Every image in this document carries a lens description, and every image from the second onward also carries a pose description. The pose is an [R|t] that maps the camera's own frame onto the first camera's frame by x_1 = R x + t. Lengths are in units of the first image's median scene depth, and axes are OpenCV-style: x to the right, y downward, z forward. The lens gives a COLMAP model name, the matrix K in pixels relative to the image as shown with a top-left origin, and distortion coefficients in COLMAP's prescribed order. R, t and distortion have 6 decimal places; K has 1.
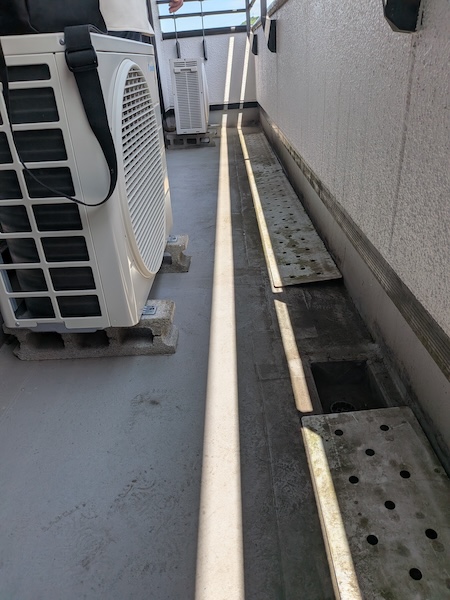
lens RADIAL K [[431.5, 0, 222.3], [0, 431.5, 298.4], [0, 0, 1]] dist [0.037074, -0.056061]
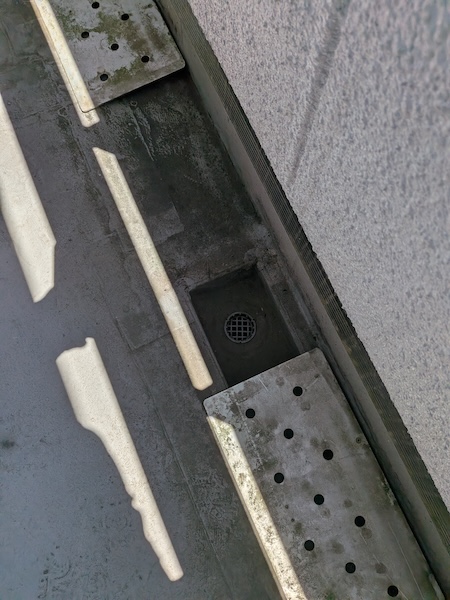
lens RADIAL K [[431.5, 0, 226.1], [0, 431.5, 297.9], [0, 0, 1]] dist [0.037074, -0.056061]
pose [[0.907710, -0.385134, 0.166535, 0.173155], [0.129837, 0.635220, 0.761339, -0.490902], [-0.399004, -0.669453, 0.626601, 0.644908]]
